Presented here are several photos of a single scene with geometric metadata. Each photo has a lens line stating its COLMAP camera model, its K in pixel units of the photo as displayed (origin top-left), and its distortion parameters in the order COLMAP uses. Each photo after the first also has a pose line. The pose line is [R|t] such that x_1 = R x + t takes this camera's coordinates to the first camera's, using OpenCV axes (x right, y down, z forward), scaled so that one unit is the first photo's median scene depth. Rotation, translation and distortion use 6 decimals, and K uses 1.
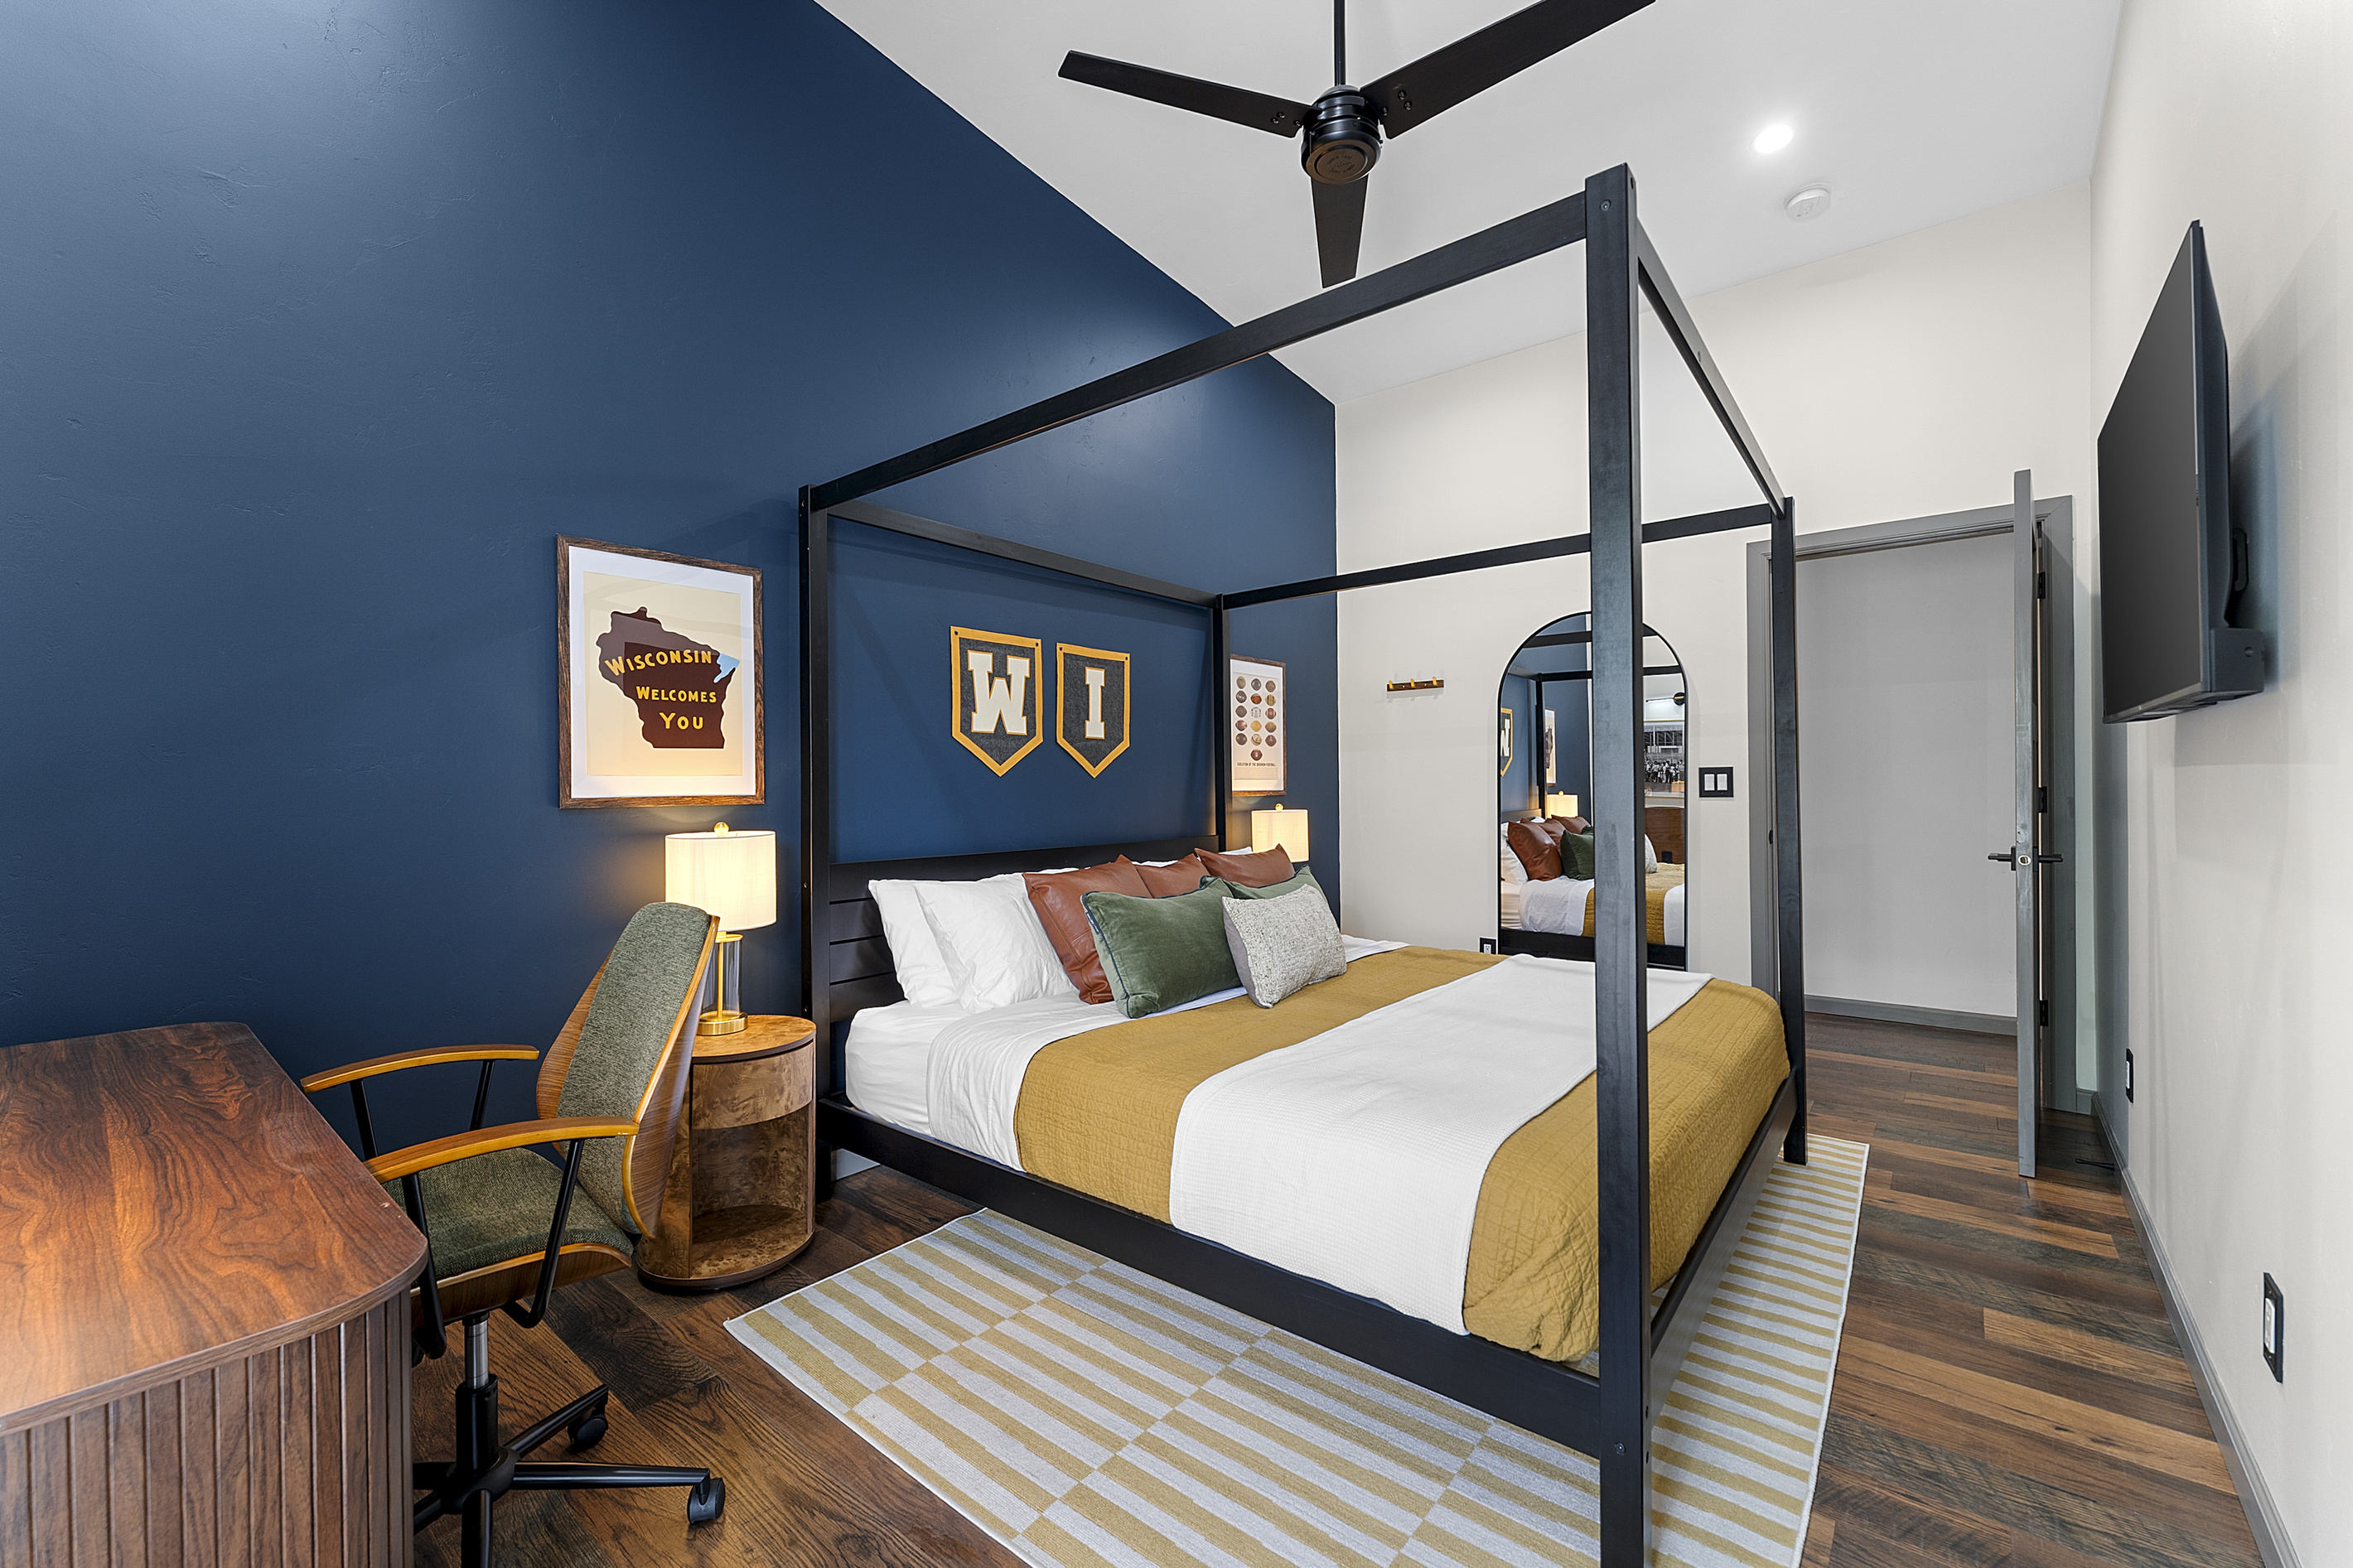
lens RADIAL K [[928.7, 0, 1171.5], [0, 928.7, 782.0], [0, 0, 1]] dist [0.000168, 0.000113]
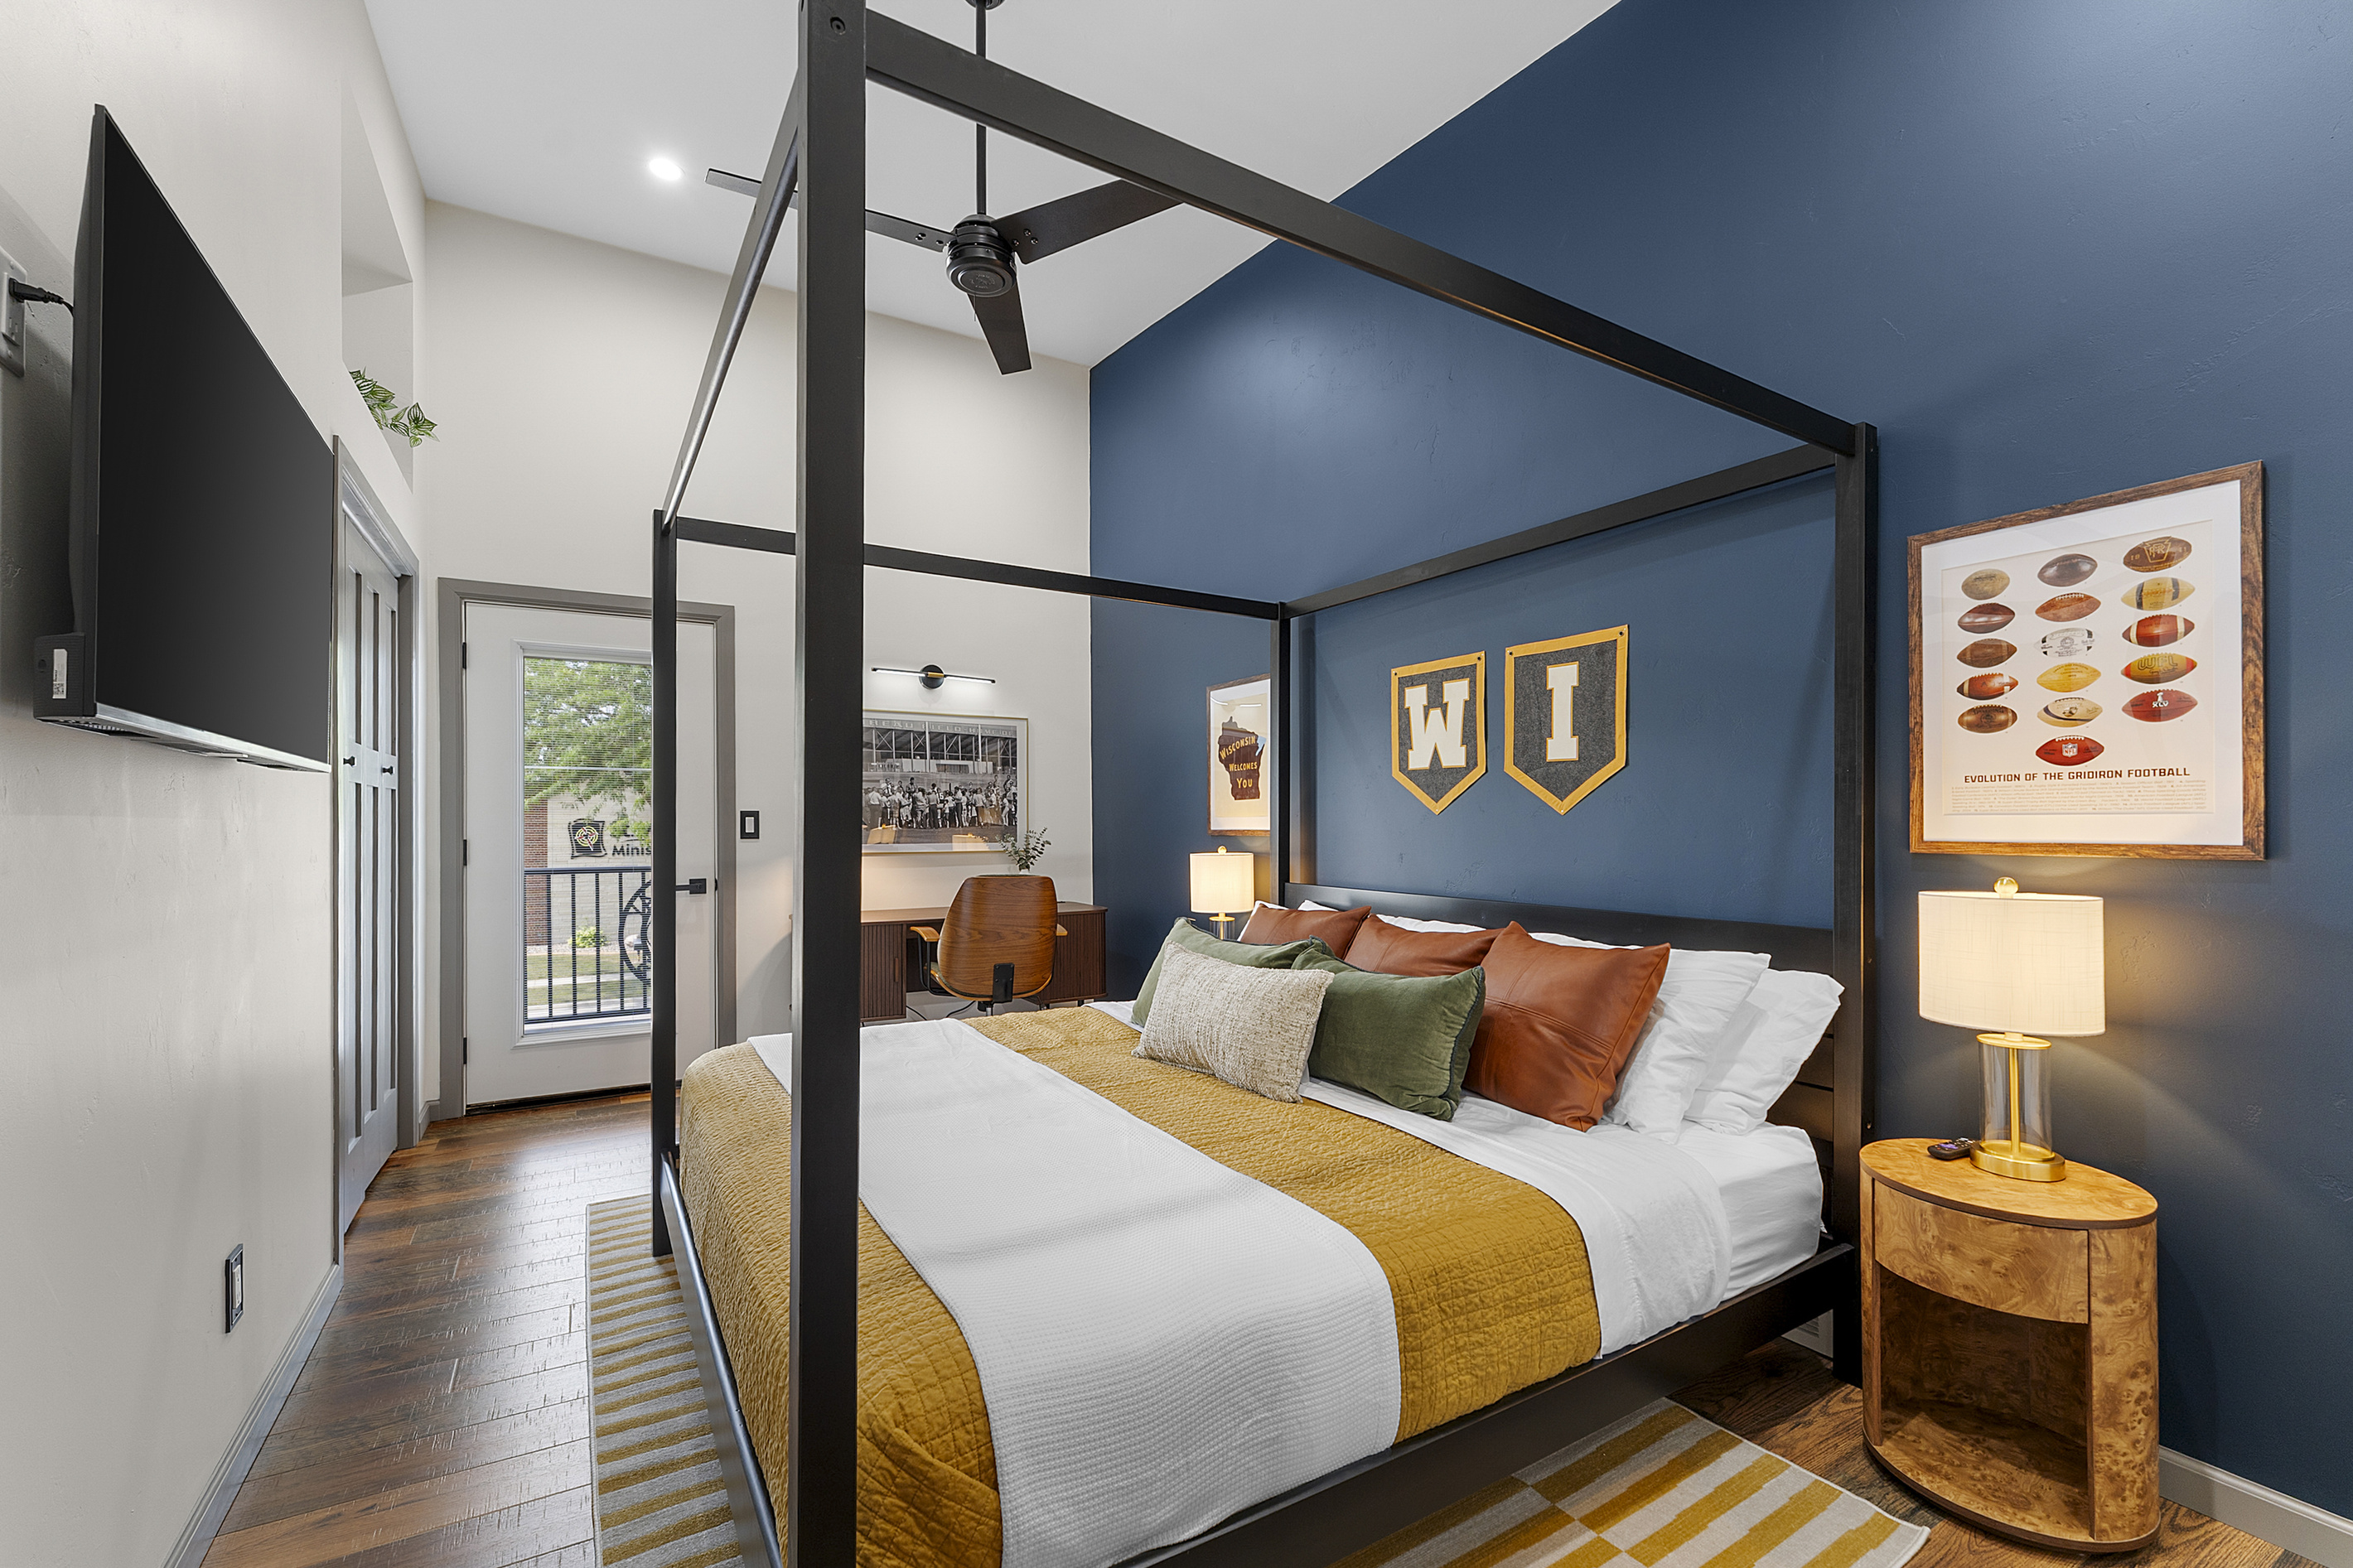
lens RADIAL K [[973.4, 0, 1154.6], [0, 973.4, 817.6], [0, 0, 1]] dist [-0.011232, -0.000152]
pose [[-0.341910, -0.004277, -0.939723, 0.814123], [-0.002295, 0.999990, -0.003717, 0.001251], [0.939730, 0.000886, -0.341917, 1.054821]]
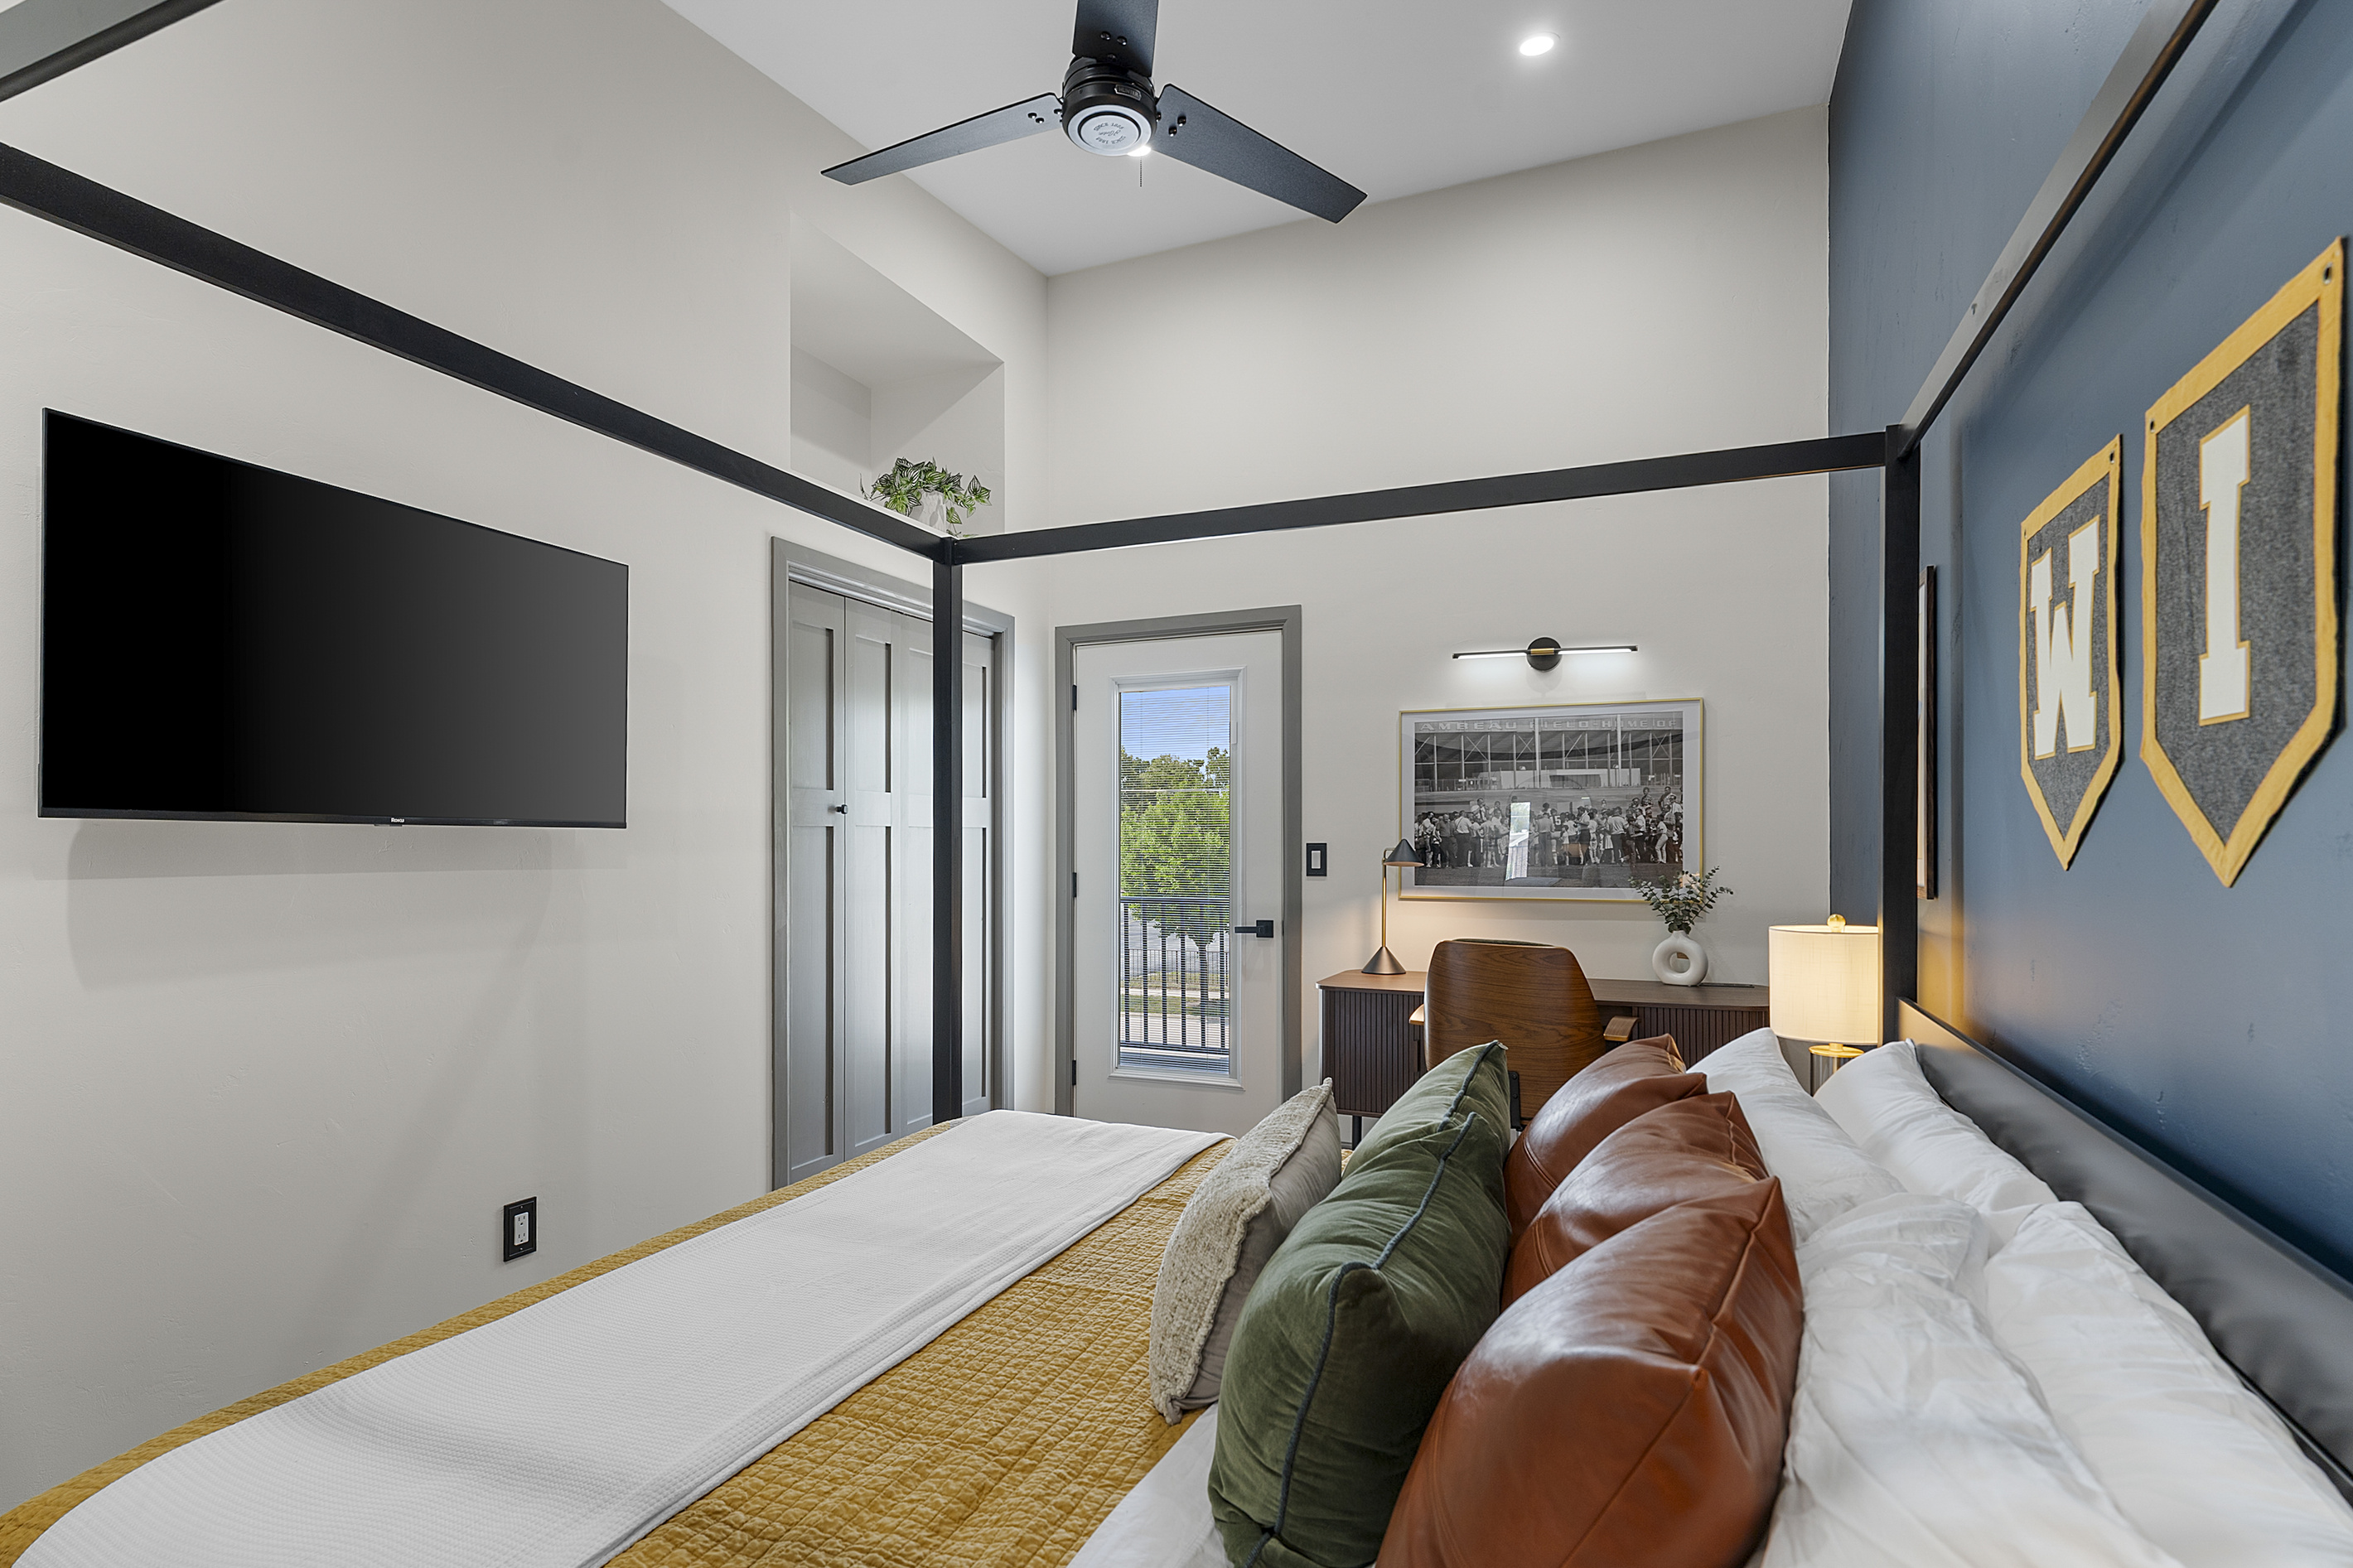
lens RADIAL K [[1156.6, 0, 1182.2], [0, 1156.6, 838.4], [0, 0, 1]] dist [0.002588, -0.000530]
pose [[-0.957720, 0.002998, -0.287685, 0.281750], [0.002660, 0.999995, 0.001564, -0.020031], [0.287688, 0.000733, -0.957724, 1.325124]]
